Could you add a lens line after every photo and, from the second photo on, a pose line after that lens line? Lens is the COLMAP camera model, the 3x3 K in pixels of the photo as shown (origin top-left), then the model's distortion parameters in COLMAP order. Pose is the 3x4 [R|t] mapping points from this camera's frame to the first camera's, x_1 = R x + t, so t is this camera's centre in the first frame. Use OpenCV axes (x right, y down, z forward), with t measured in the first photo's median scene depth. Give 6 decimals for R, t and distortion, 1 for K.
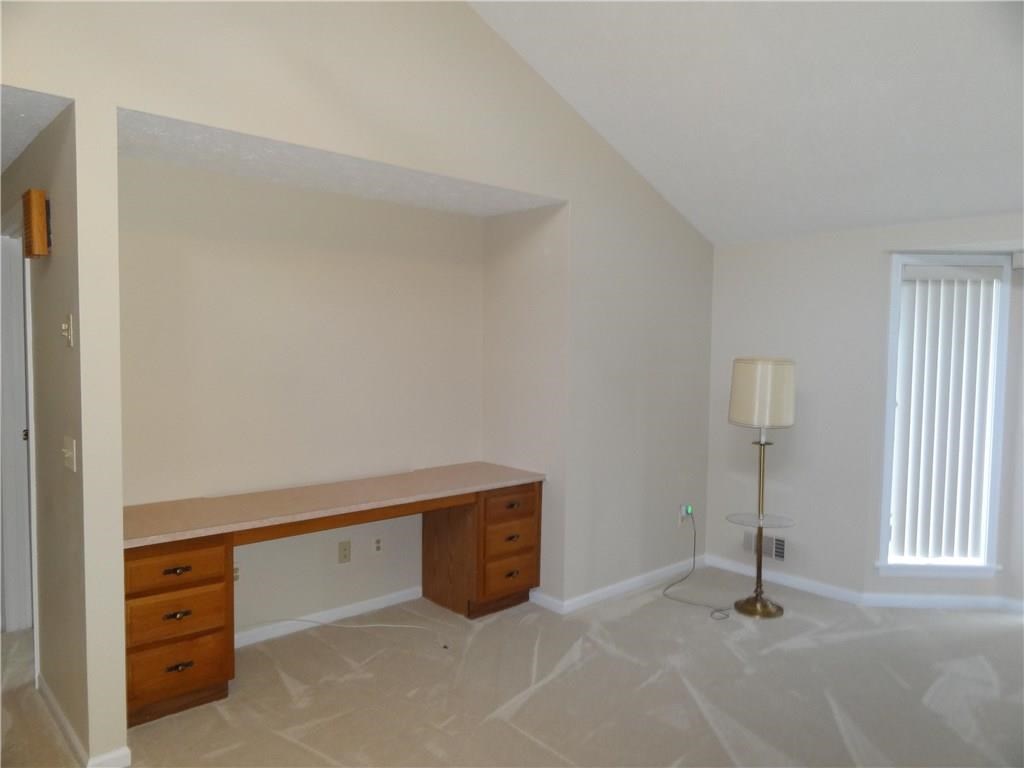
lens RADIAL K [[721.8, 0, 507.7], [0, 721.8, 393.8], [0, 0, 1]] dist [-0.018146, 0.021603]
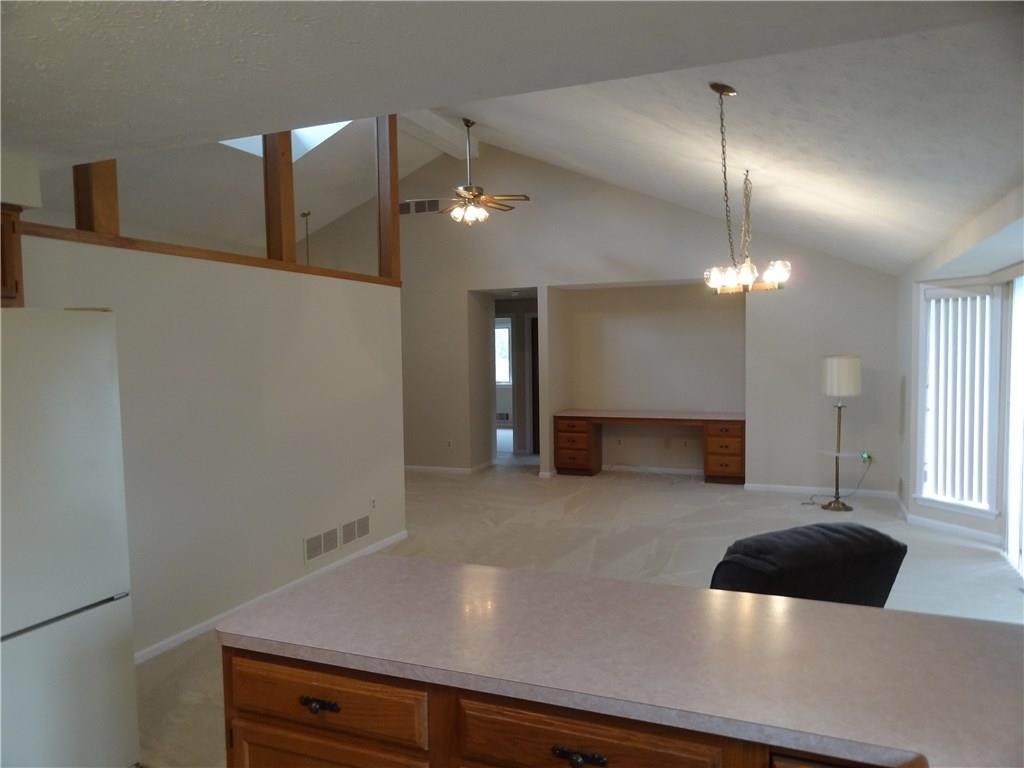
lens RADIAL K [[721.8, 0, 516.2], [0, 721.8, 383.0], [0, 0, 1]] dist [-0.018146, 0.021603]
pose [[0.425914, 0.024333, -0.904437, 1.524987], [-0.039258, 0.999194, 0.008395, 0.029660], [0.903912, 0.031931, 0.426526, -0.366488]]
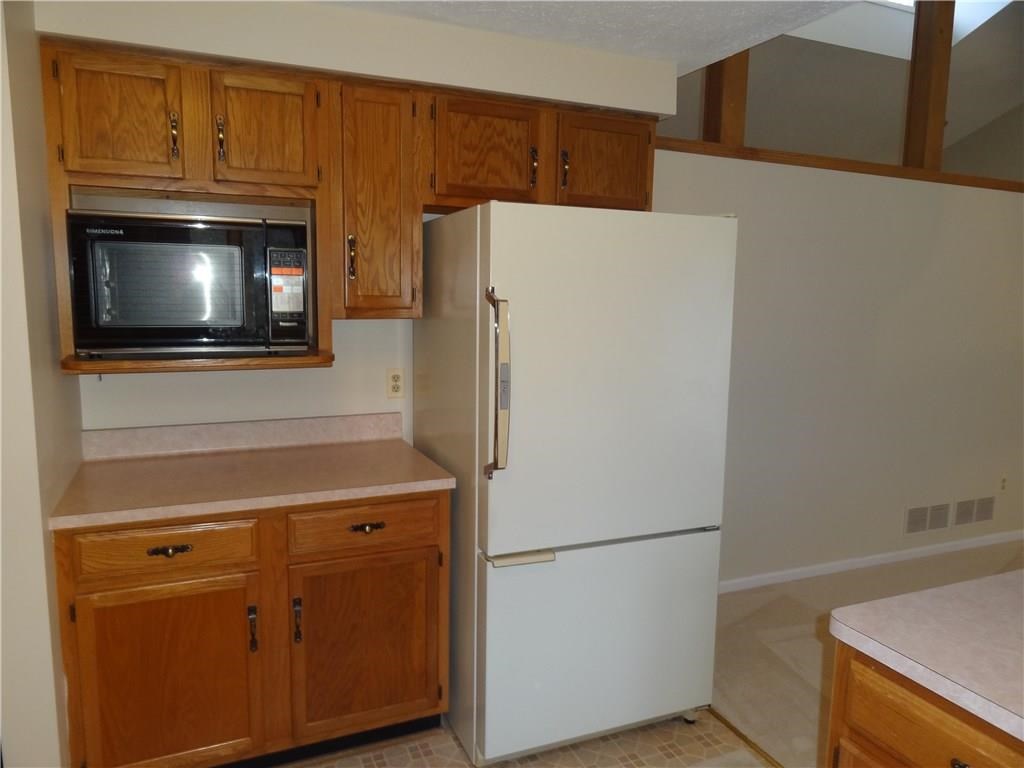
lens RADIAL K [[721.8, 0, 512.1], [0, 721.8, 385.6], [0, 0, 1]] dist [-0.018146, 0.021603]
pose [[-0.329558, 0.105476, -0.938225, 1.397453], [-0.089974, 0.985709, 0.142418, 0.052432], [0.939838, 0.131351, -0.315358, -0.389907]]
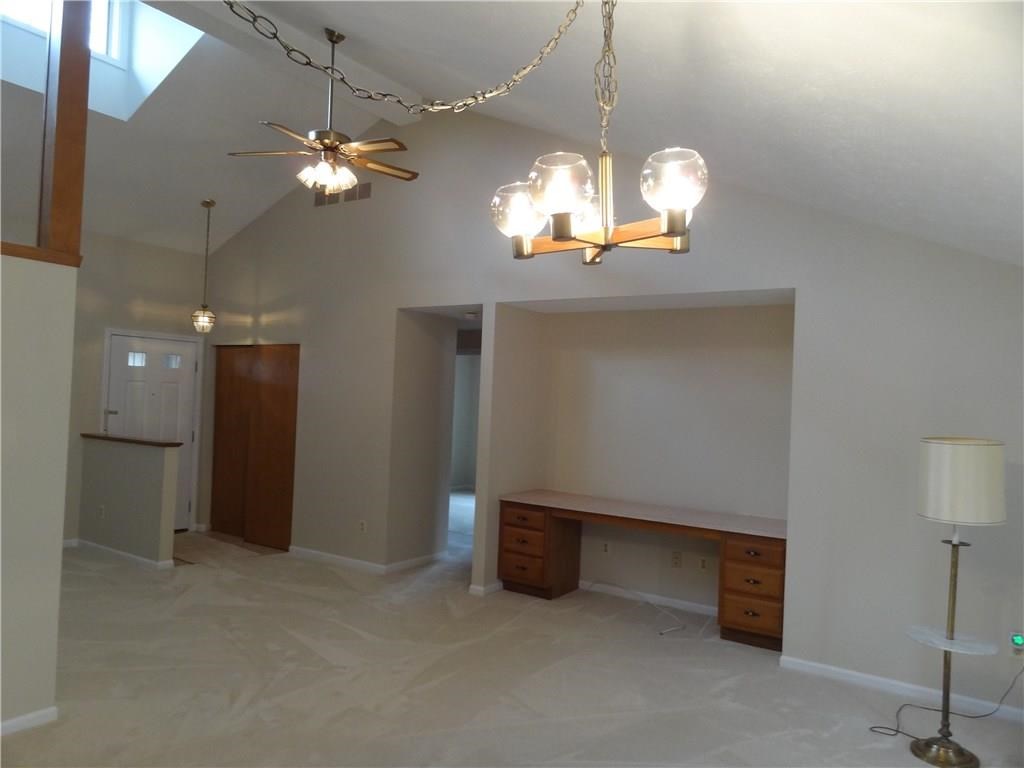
lens RADIAL K [[721.8, 0, 510.2], [0, 721.8, 388.9], [0, 0, 1]] dist [-0.018146, 0.021603]
pose [[0.226383, -0.016395, -0.973900, 1.023306], [-0.101793, 0.993985, -0.040395, -0.019566], [0.968705, 0.108281, 0.223353, 0.327360]]
